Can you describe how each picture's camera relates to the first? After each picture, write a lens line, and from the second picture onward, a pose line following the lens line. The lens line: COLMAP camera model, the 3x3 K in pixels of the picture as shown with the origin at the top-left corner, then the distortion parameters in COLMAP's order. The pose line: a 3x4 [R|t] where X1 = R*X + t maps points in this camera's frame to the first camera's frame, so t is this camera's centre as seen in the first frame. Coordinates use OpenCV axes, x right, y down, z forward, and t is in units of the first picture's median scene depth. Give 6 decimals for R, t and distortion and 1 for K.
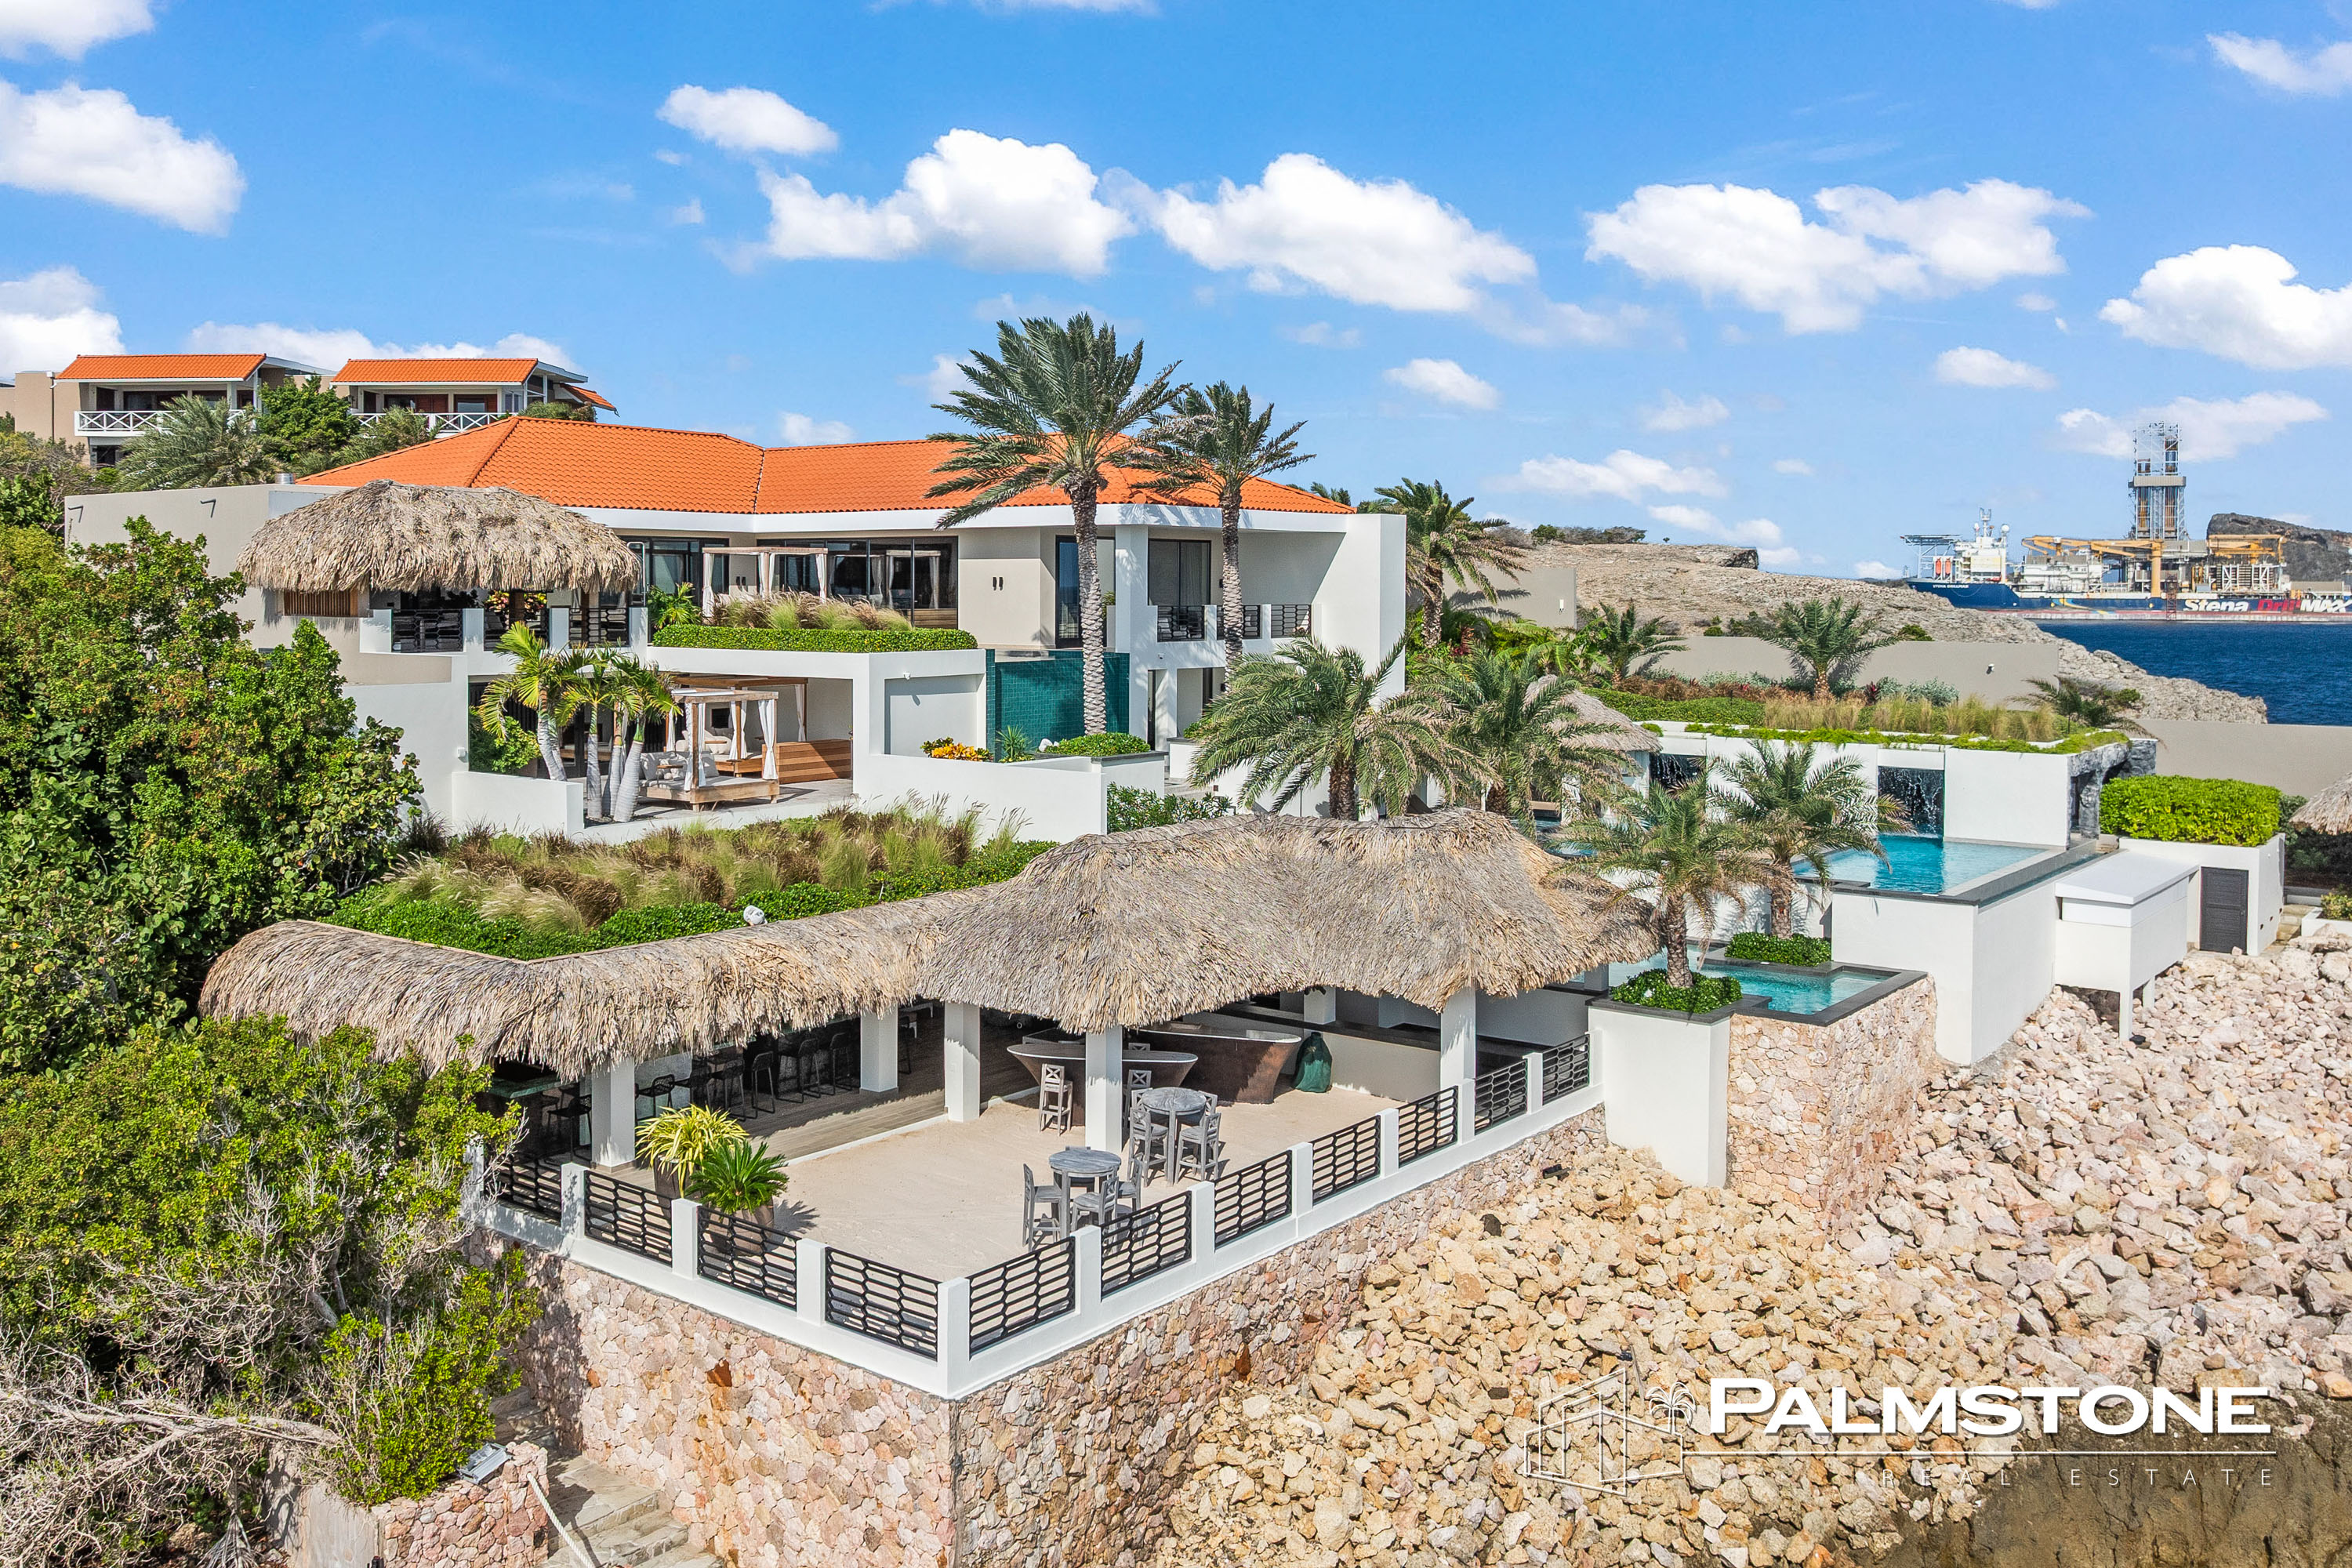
lens RADIAL K [[1990.4, 0, 1178.4], [0, 1990.4, 679.6], [0, 0, 1]] dist [-0.029738, 0.005134]
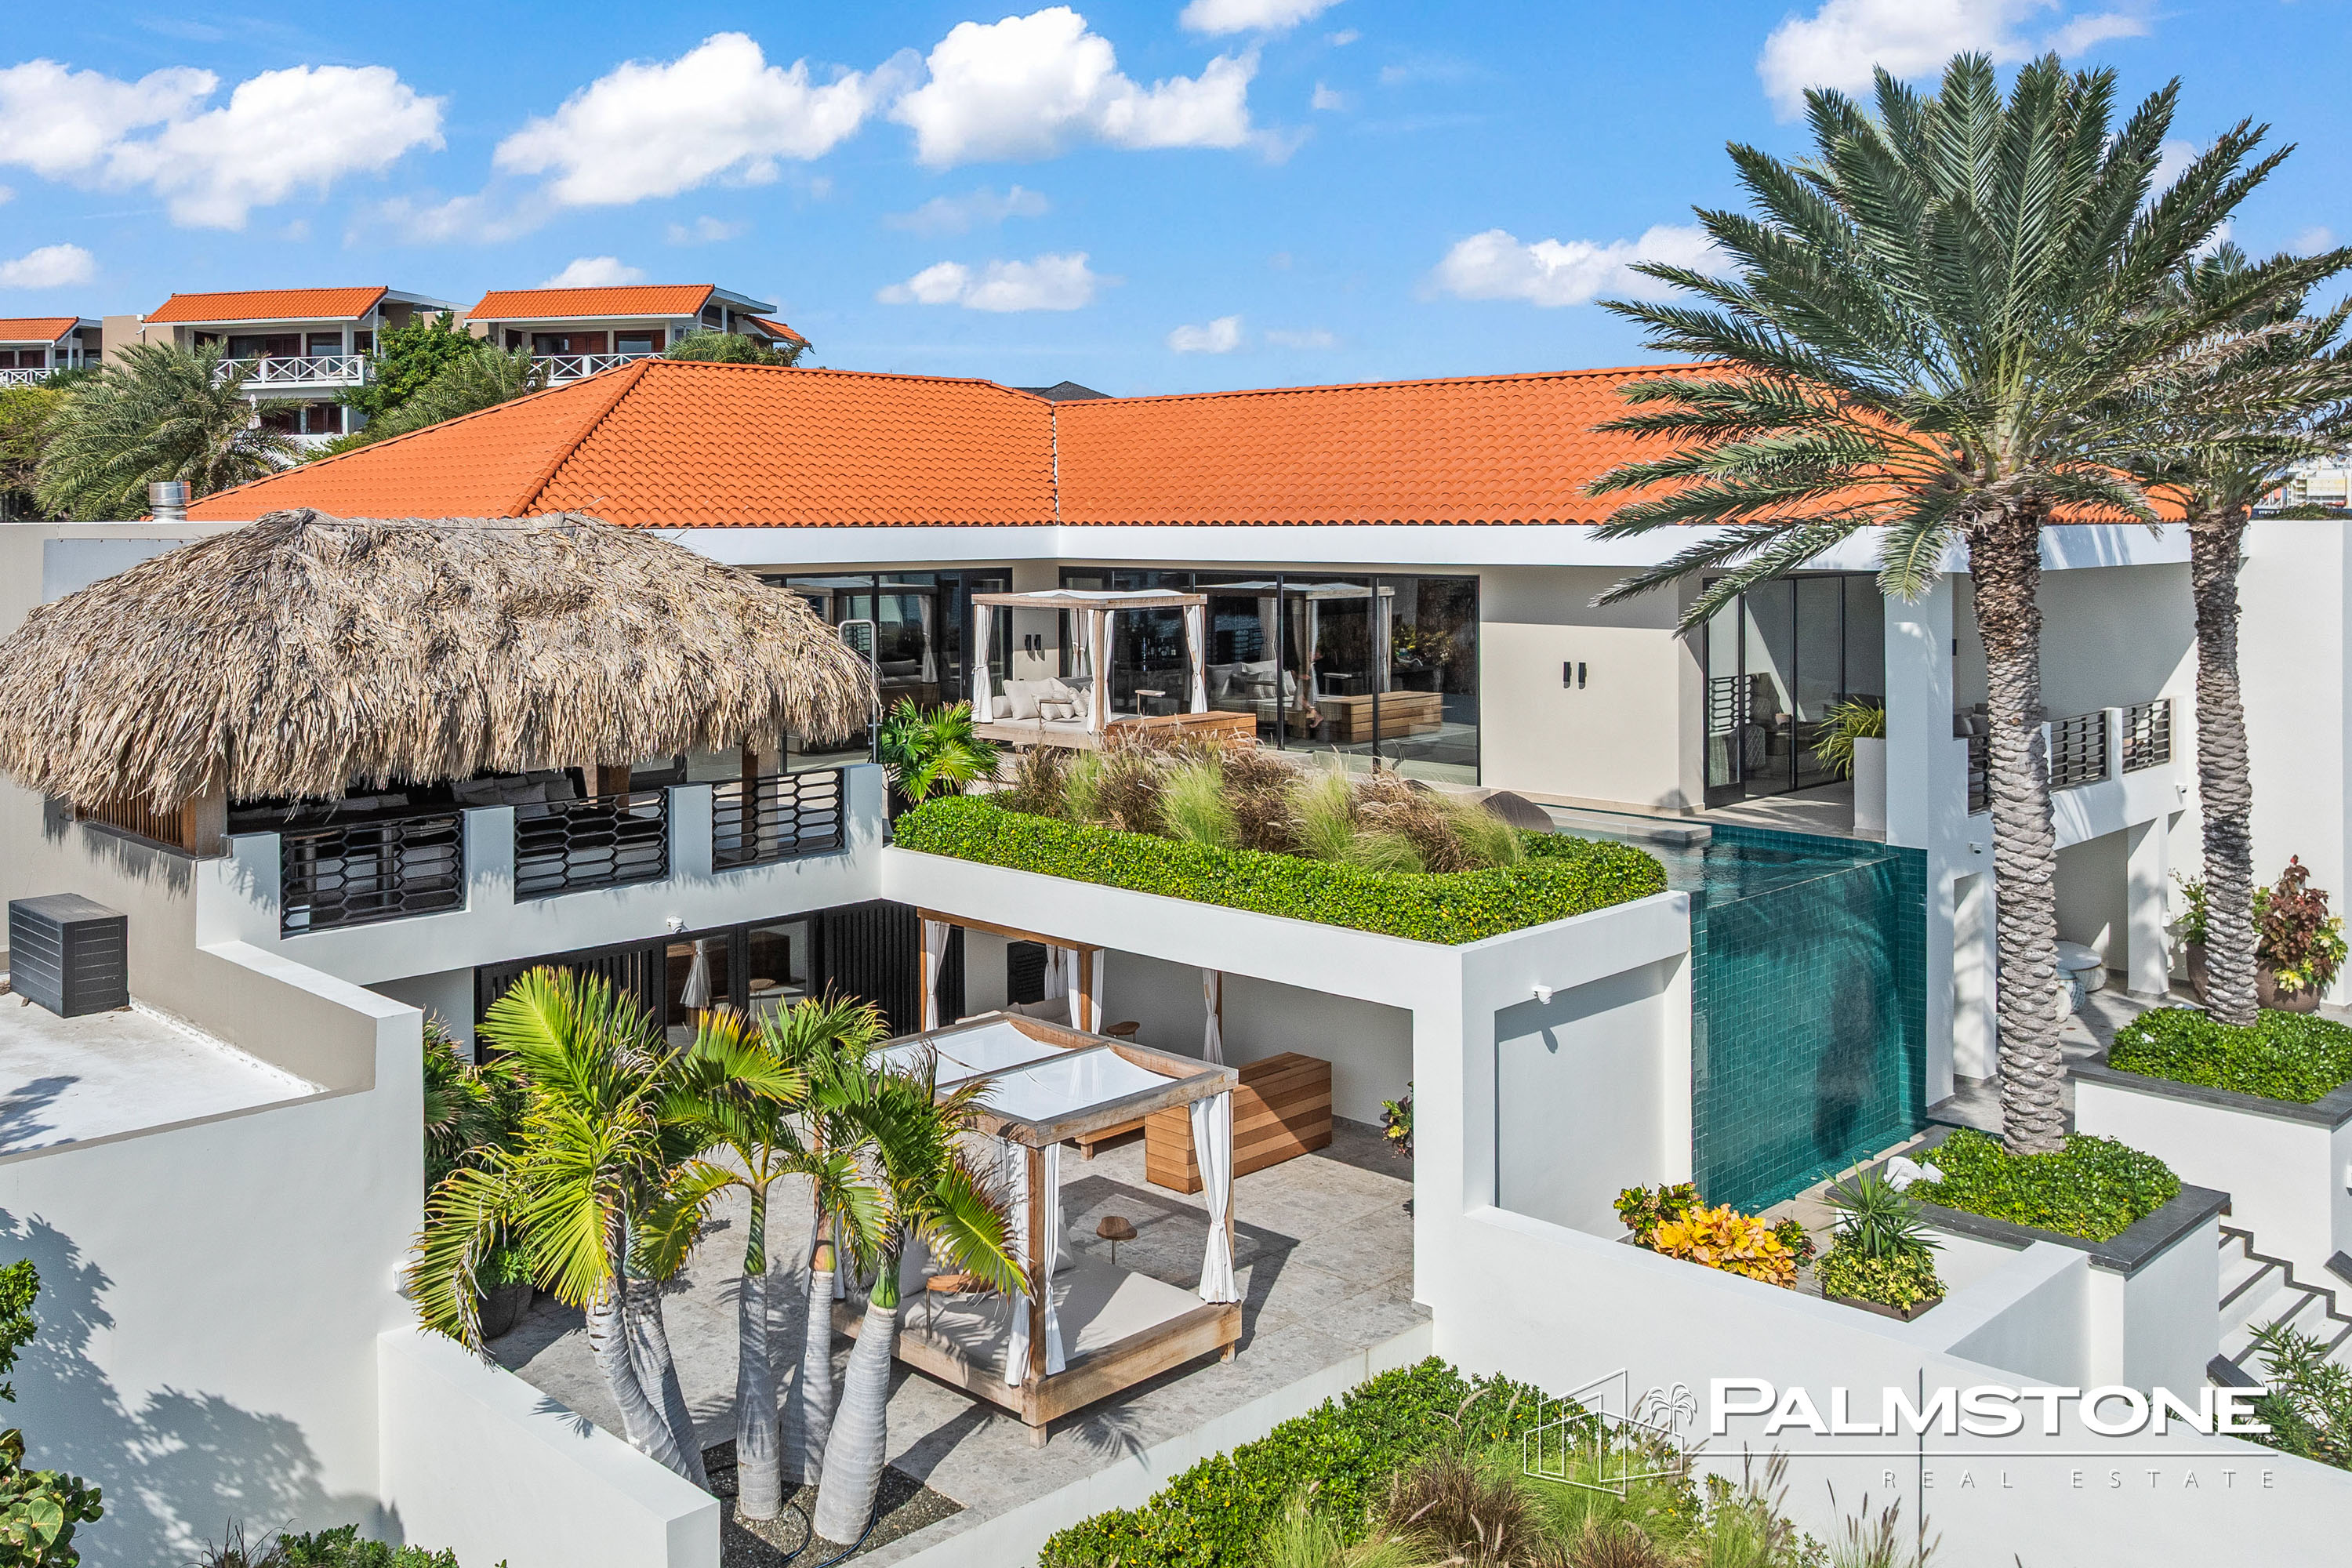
lens RADIAL K [[2068.5, 0, 1137.9], [0, 2068.5, 550.1], [0, 0, 1]] dist [-0.007101, 0.000634]
pose [[0.992965, -0.012614, -0.117730, -0.165303], [0.008881, 0.999443, -0.032174, -0.076683], [0.118071, 0.030902, 0.992524, 0.577347]]
